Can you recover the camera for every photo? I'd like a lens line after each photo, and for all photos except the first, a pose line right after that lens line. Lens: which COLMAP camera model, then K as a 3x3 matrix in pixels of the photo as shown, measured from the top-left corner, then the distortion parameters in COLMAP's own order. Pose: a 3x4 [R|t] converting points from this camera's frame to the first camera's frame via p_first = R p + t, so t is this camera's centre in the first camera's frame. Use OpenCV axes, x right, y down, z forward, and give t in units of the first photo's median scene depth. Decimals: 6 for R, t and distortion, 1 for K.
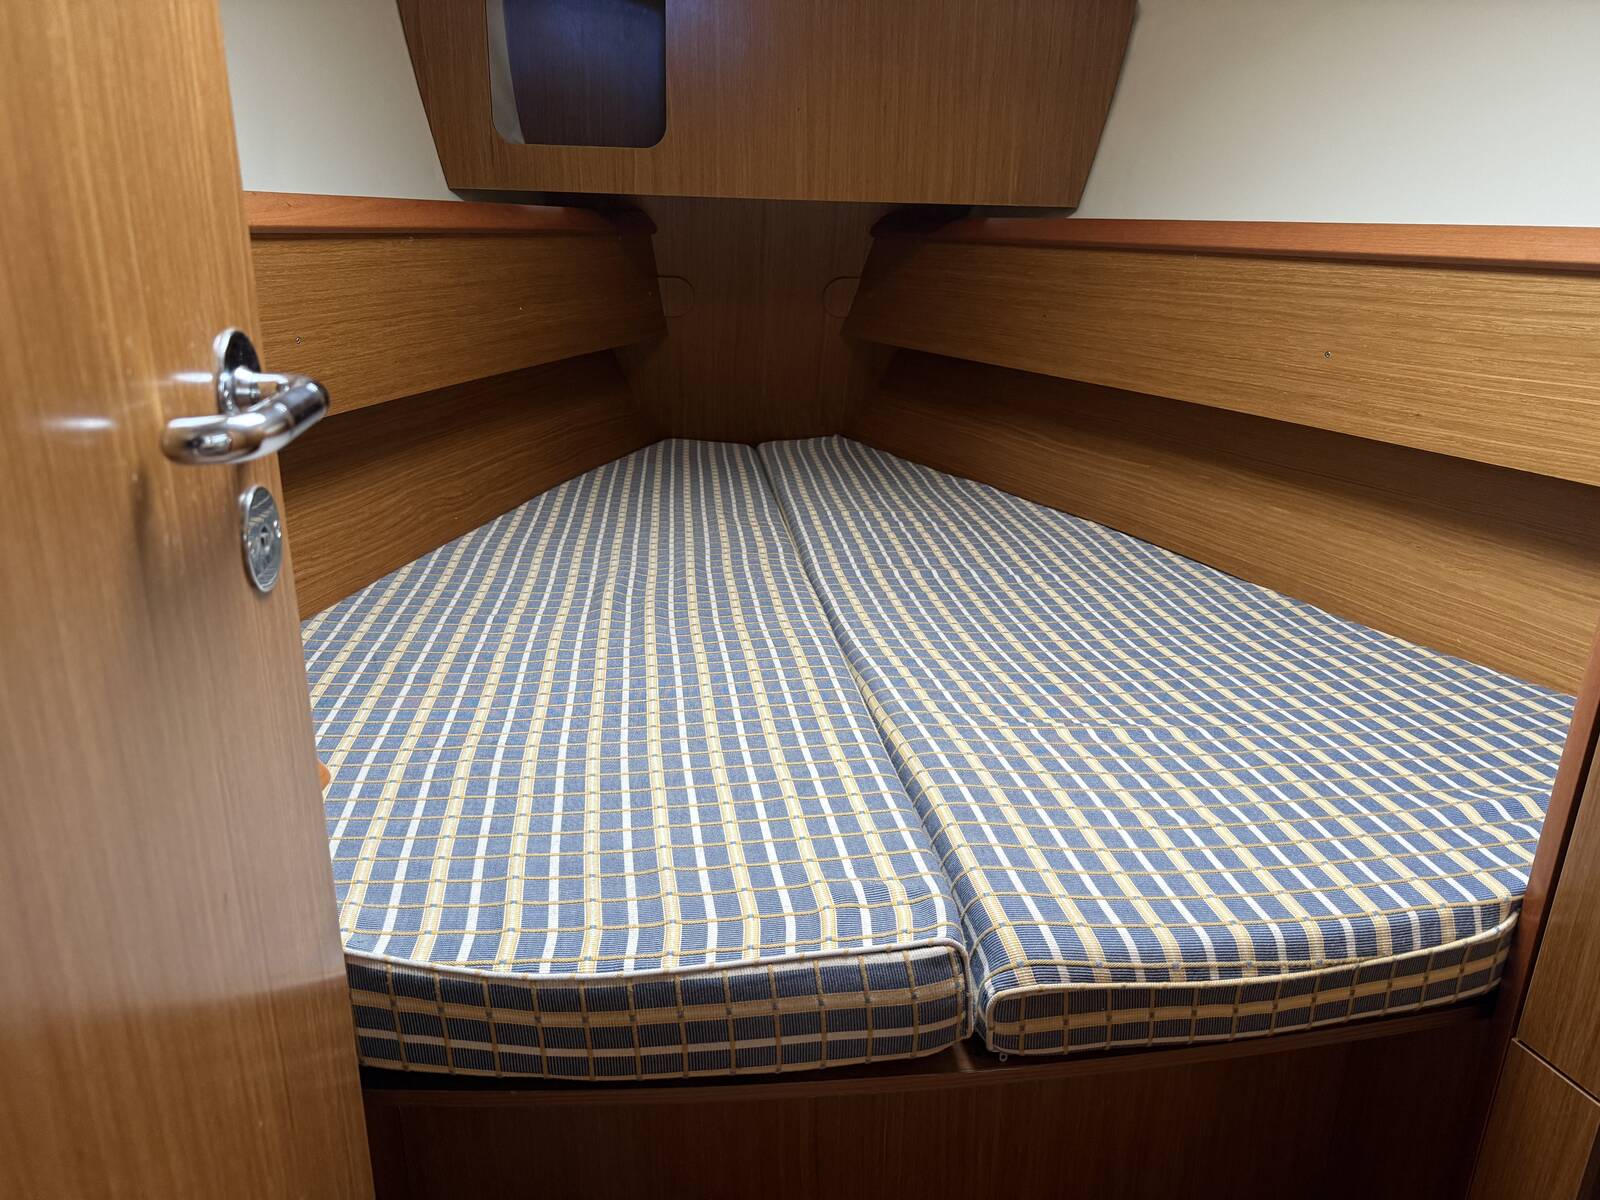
lens RADIAL K [[1112.0, 0, 797.4], [0, 1112.0, 601.4], [0, 0, 1]] dist [-0.006992, -0.001940]
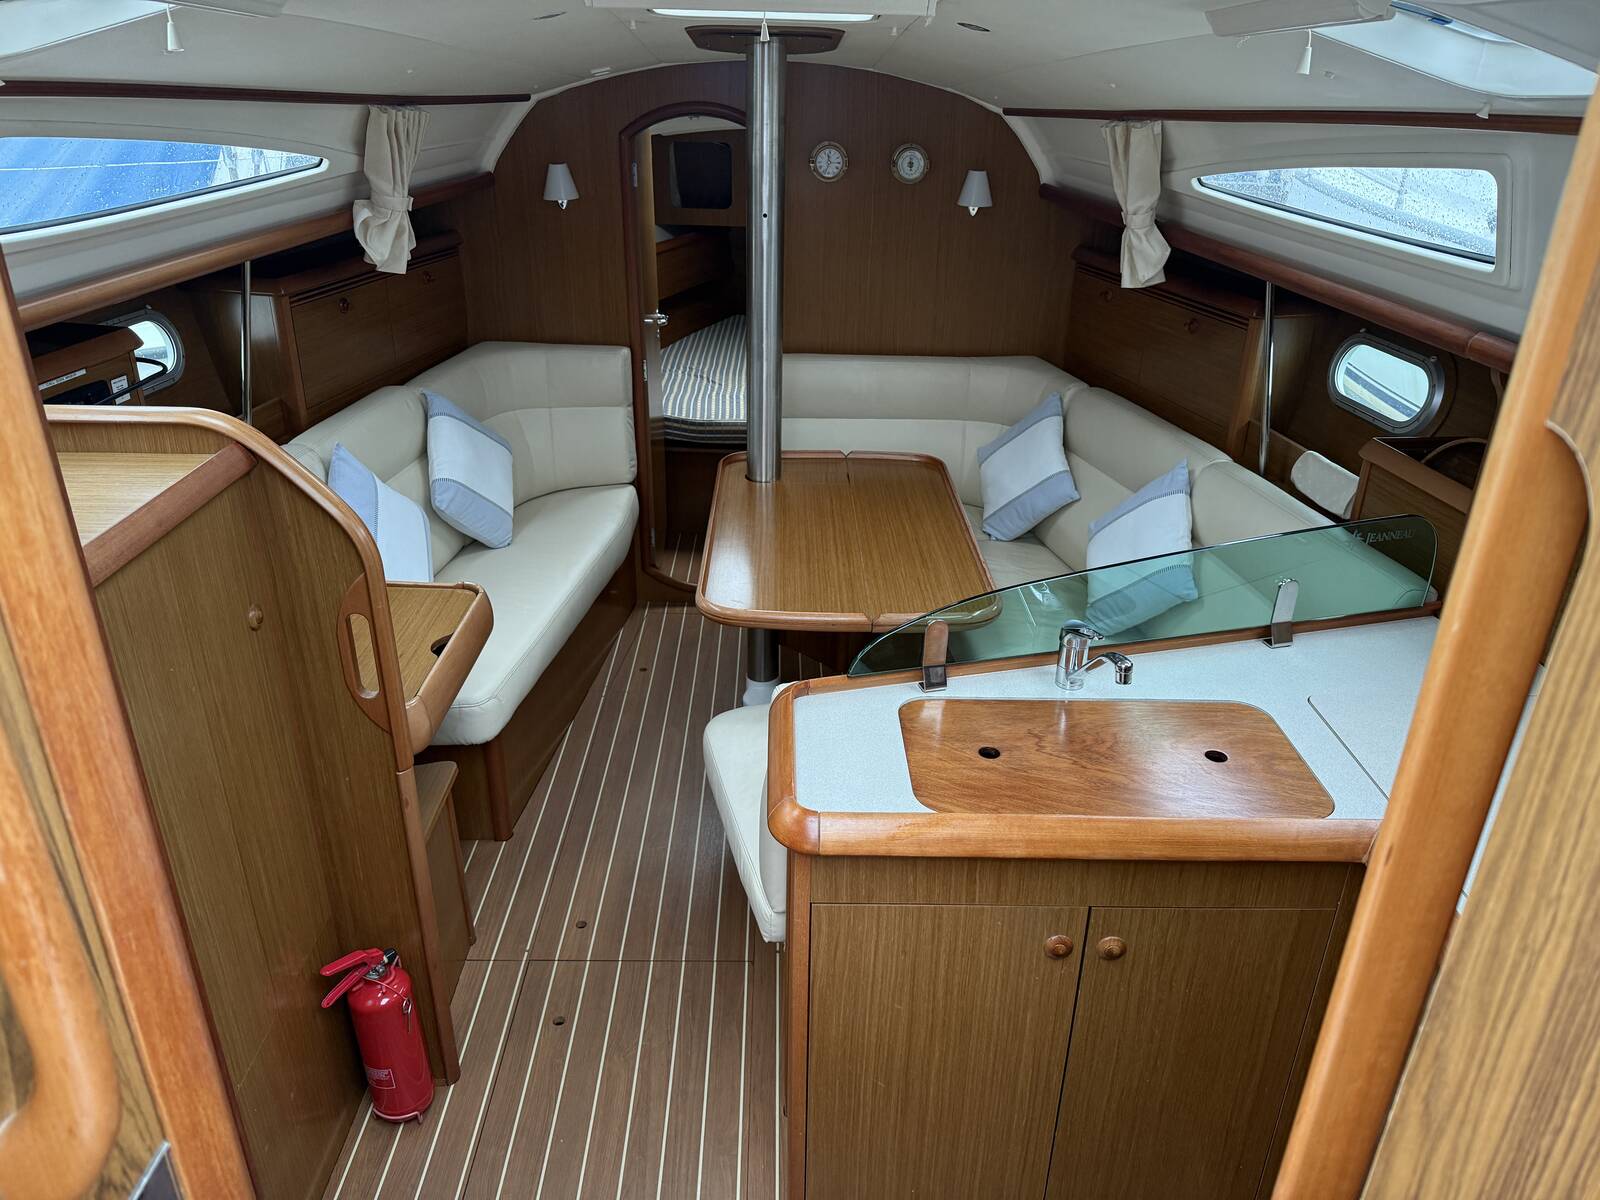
lens RADIAL K [[1112.0, 0, 800.1], [0, 1112.0, 598.2], [0, 0, 1]] dist [-0.006992, -0.001940]
pose [[0.994469, 0.049690, -0.092534, 0.397635], [-0.038894, 0.992600, 0.115029, 0.253664], [0.097565, -0.110793, 0.989043, -2.060047]]
